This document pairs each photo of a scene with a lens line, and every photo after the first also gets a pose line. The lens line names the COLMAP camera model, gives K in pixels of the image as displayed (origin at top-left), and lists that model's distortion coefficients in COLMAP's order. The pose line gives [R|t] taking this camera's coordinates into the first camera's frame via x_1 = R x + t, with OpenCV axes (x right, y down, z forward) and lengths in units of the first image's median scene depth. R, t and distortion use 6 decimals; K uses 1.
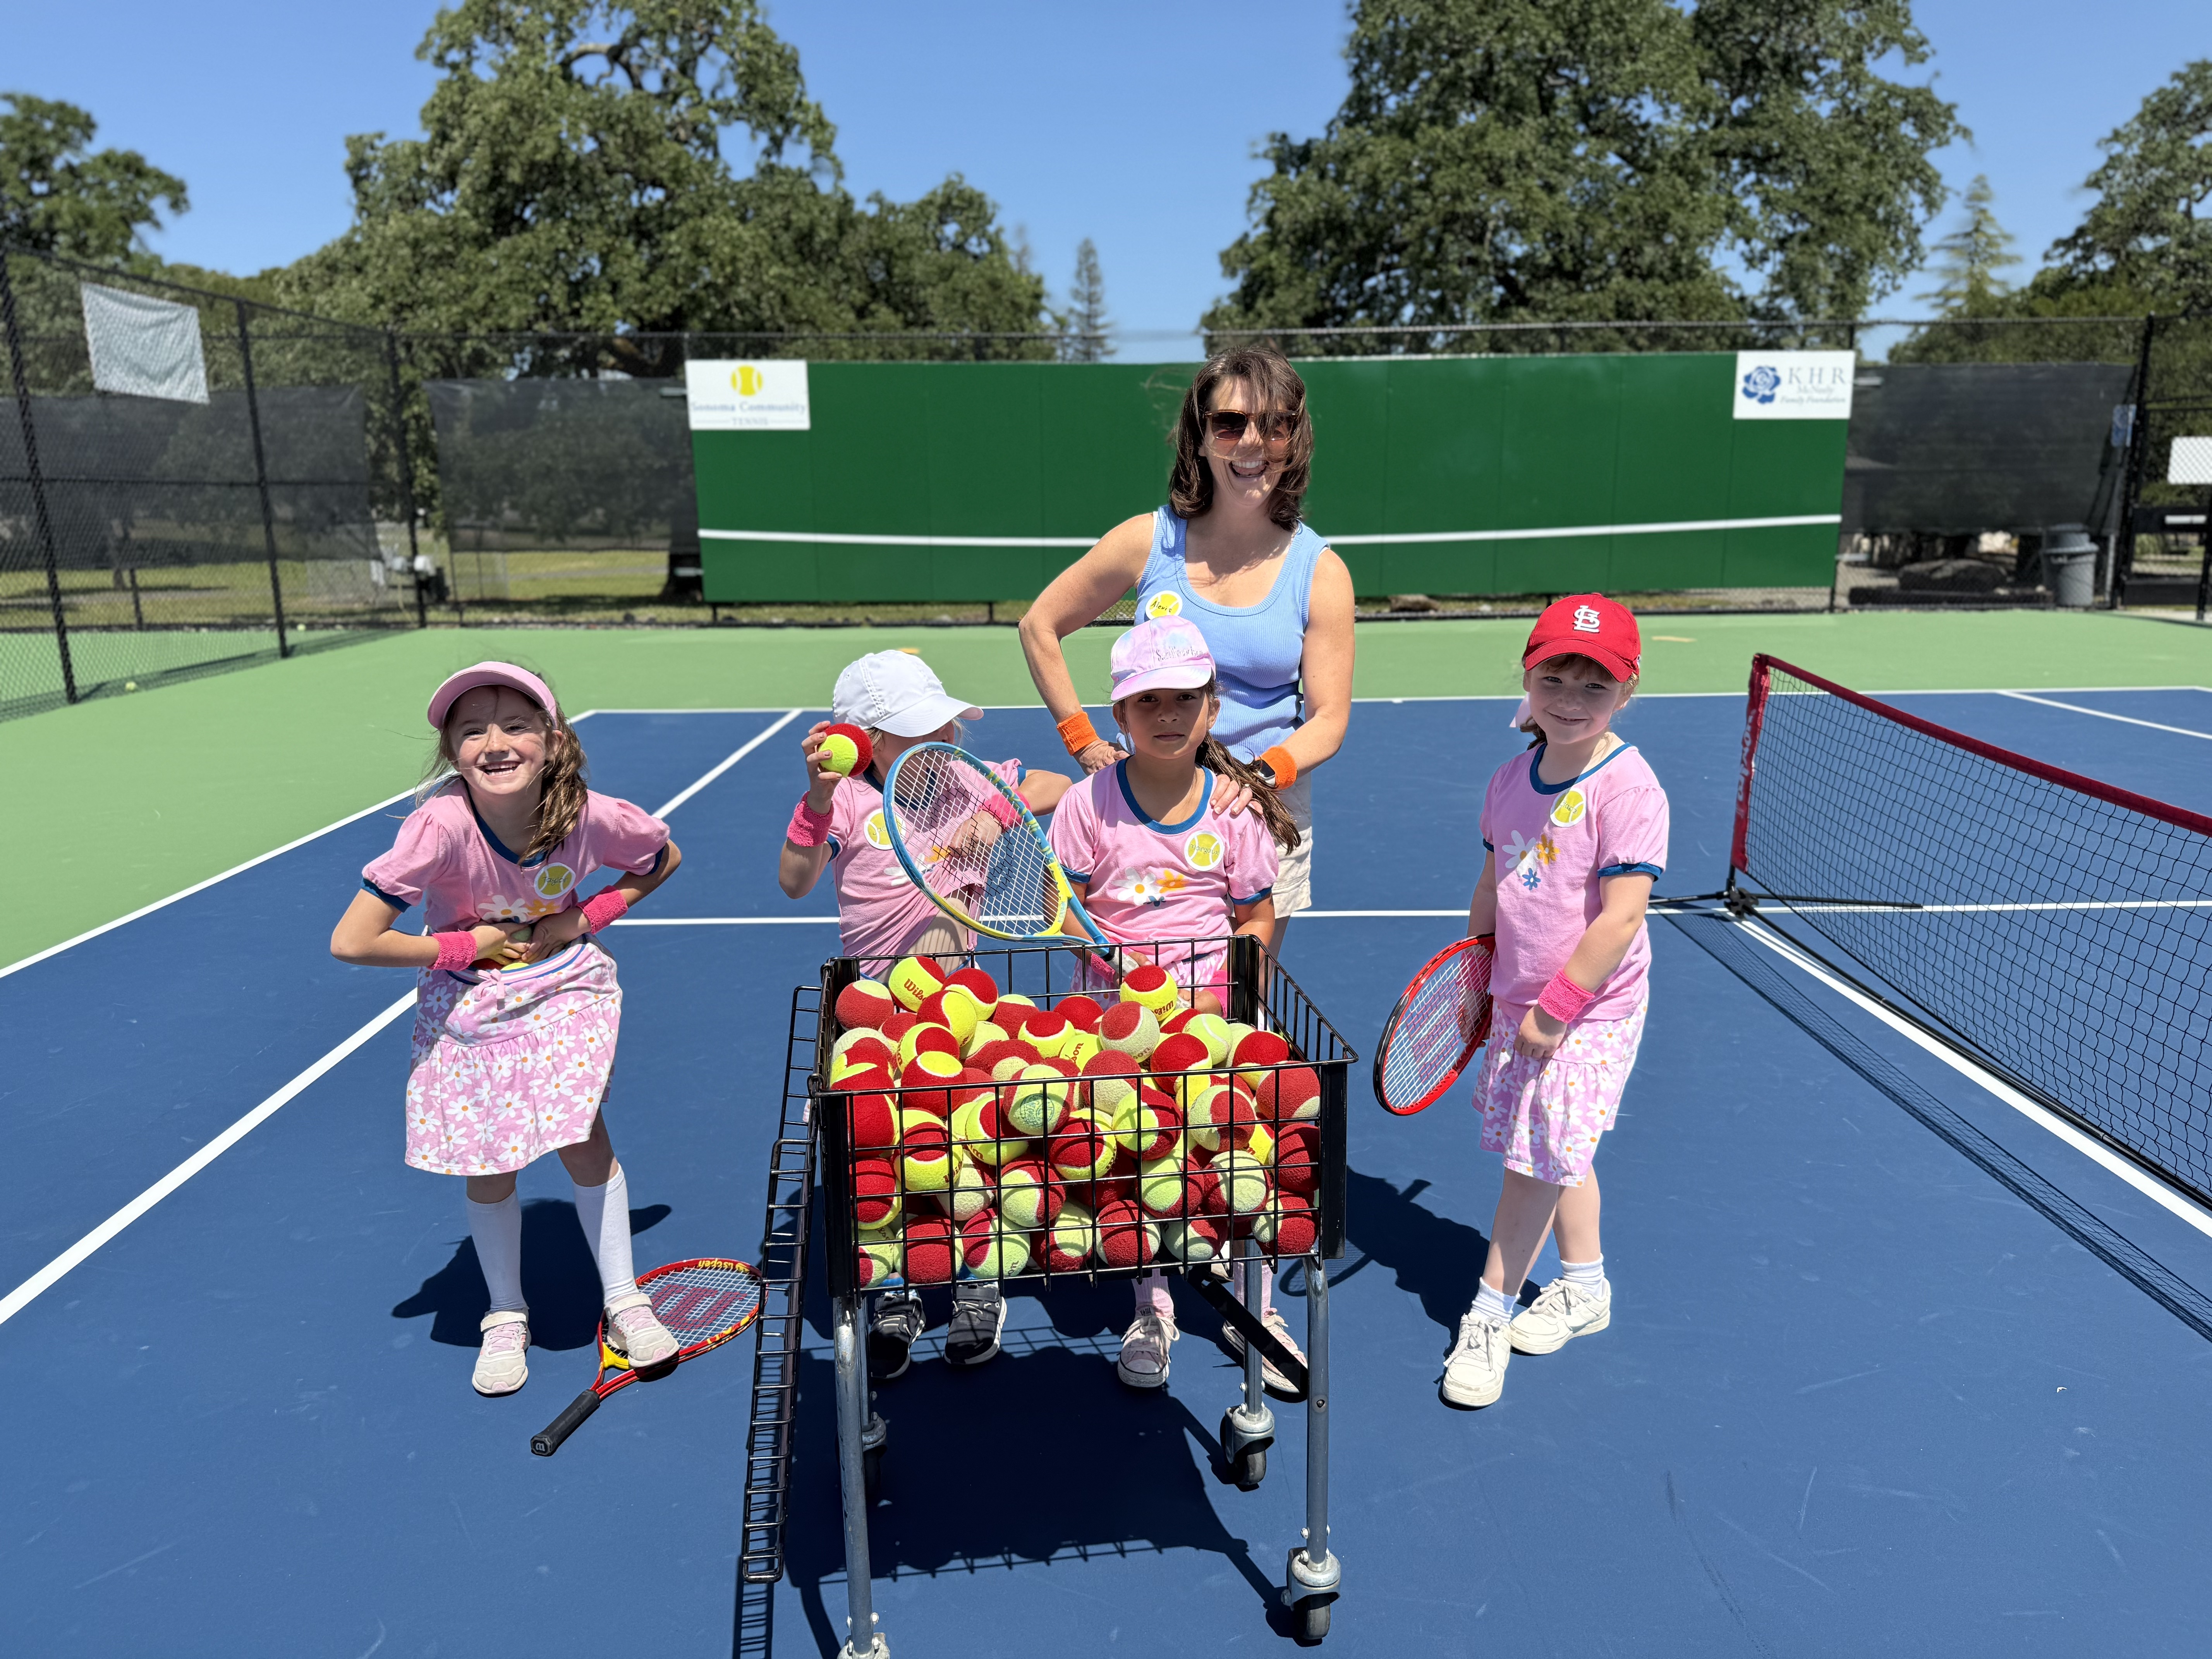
lens RADIAL K [[1619.6, 0, 1112.6], [0, 1619.6, 868.4], [0, 0, 1]] dist [0.019217, -0.022161]
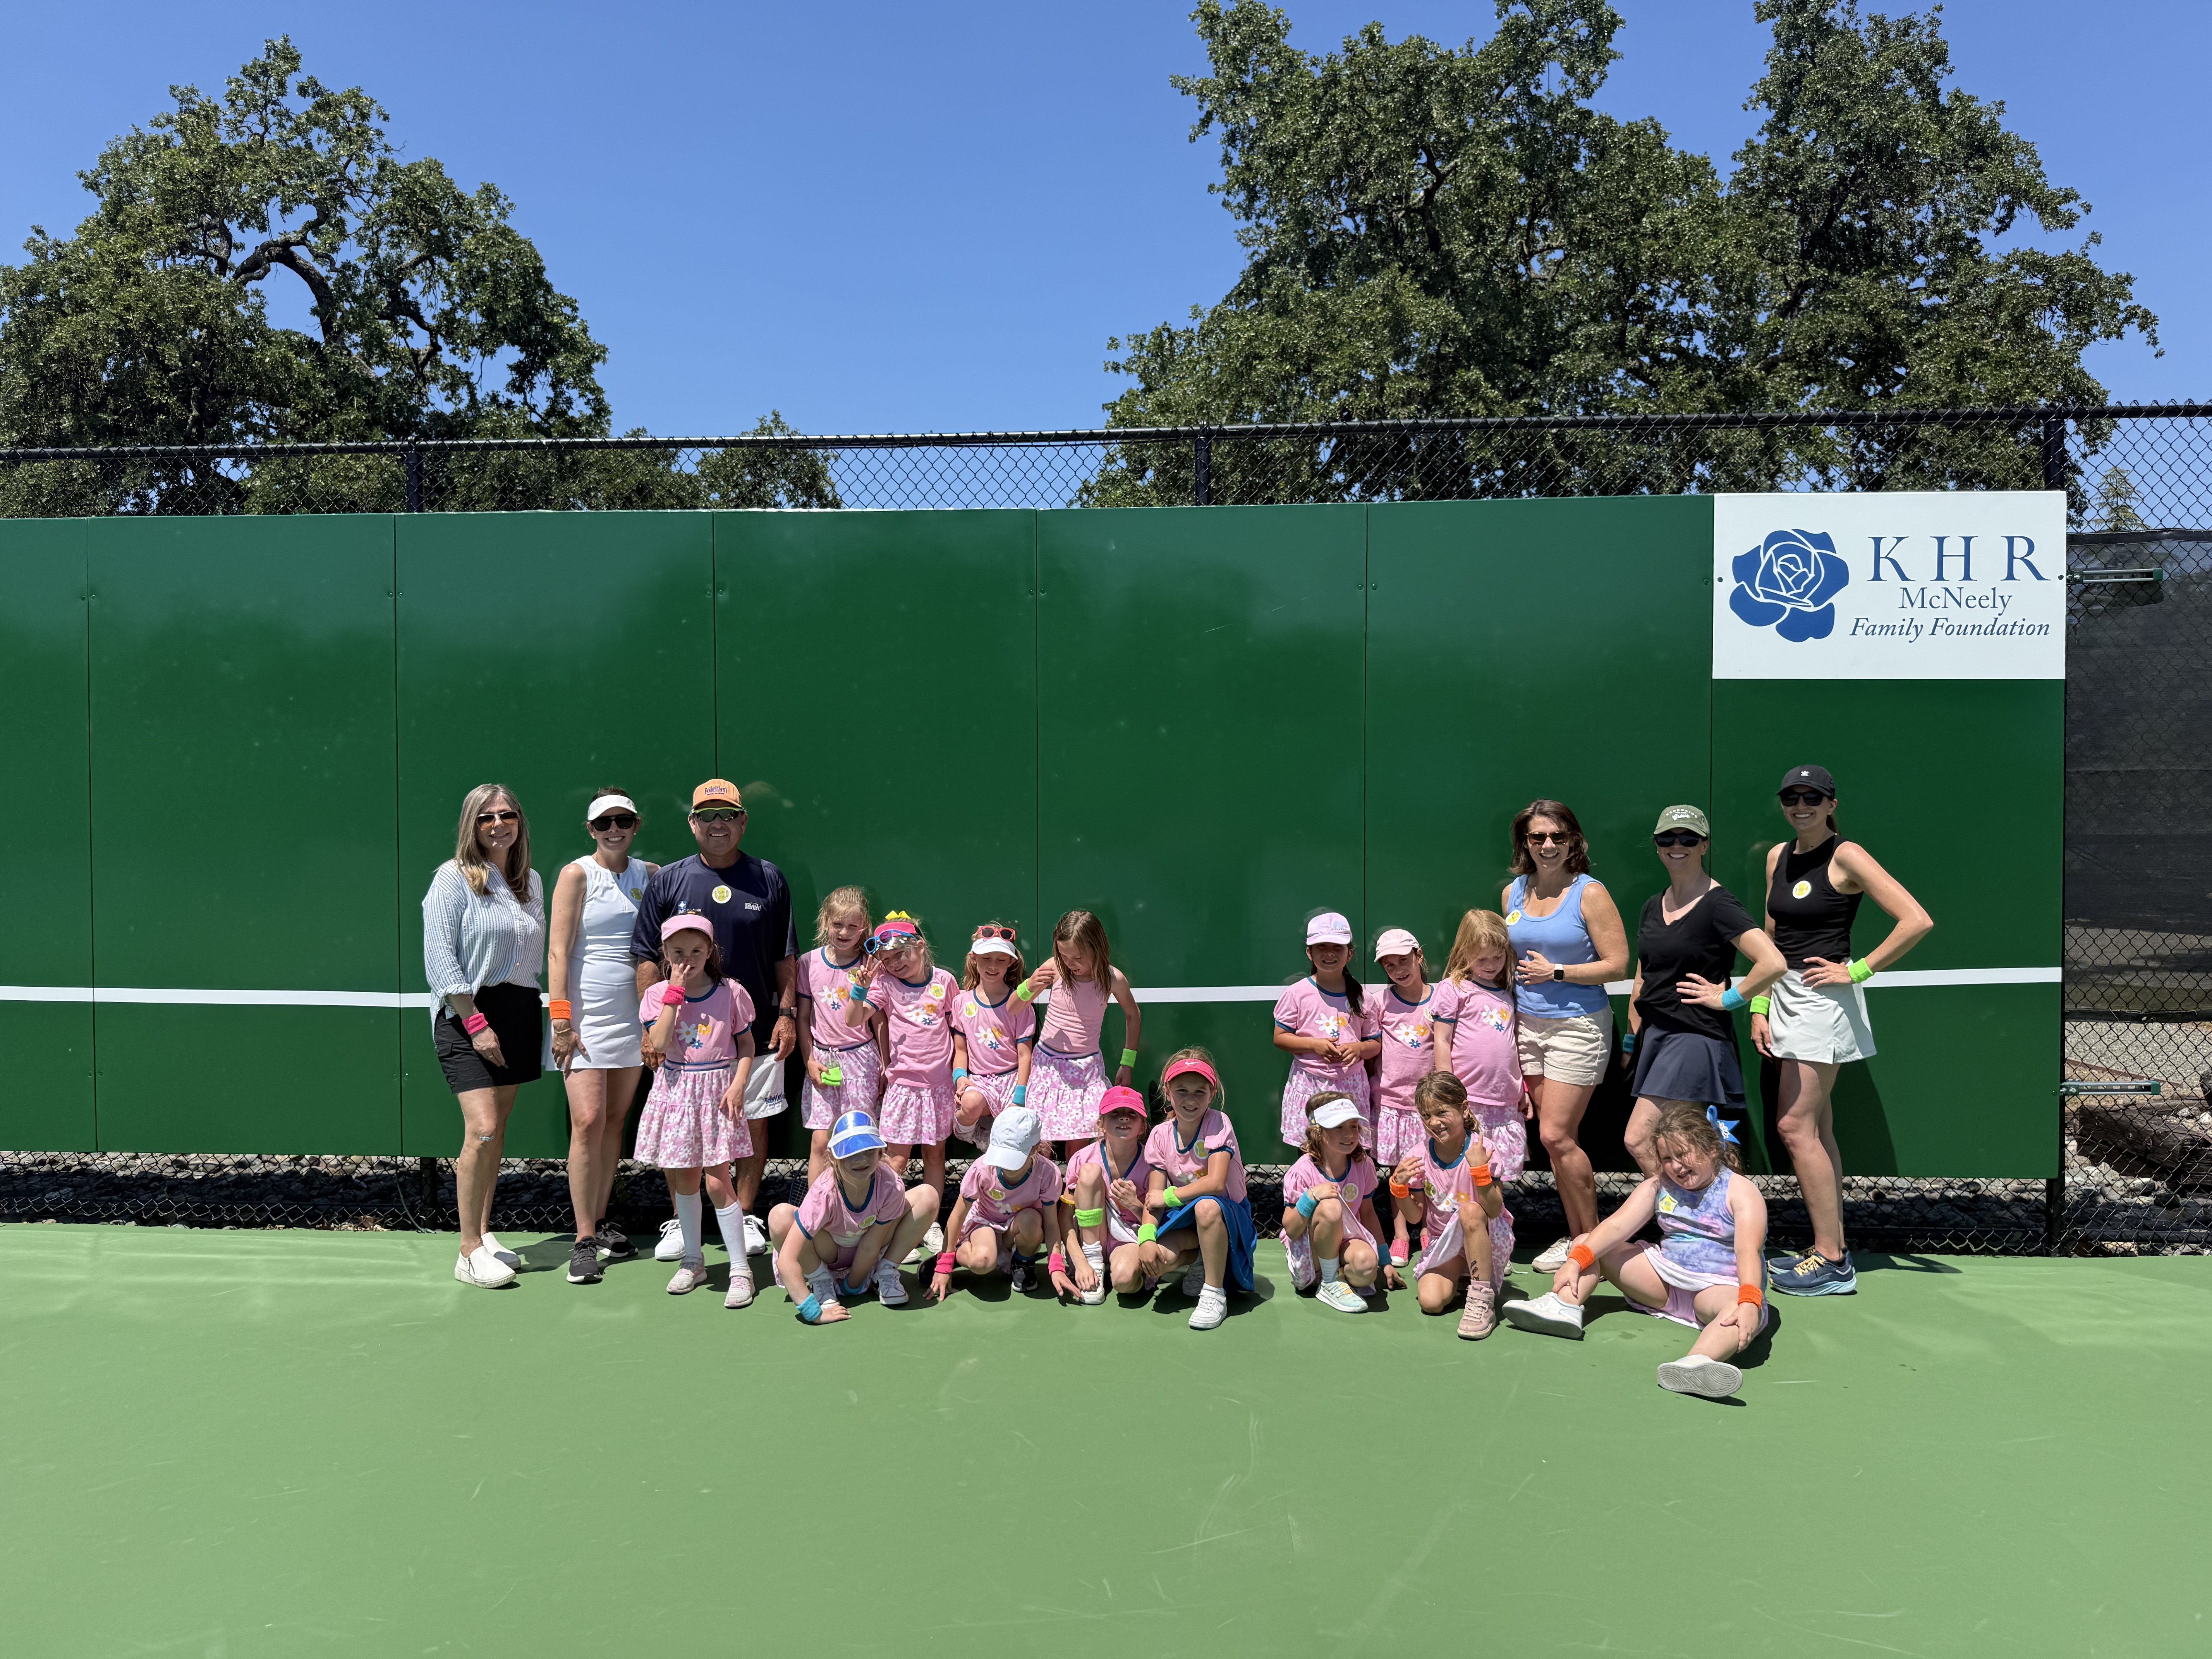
lens RADIAL K [[1619.6, 0, 1092.7], [0, 1619.6, 833.1], [0, 0, 1]] dist [0.019217, -0.022161]
pose [[0.996228, 0.014085, -0.085624, 0.282842], [-0.031346, 0.978523, -0.203740, -0.172104], [0.080916, 0.205655, 0.975274, 0.664648]]
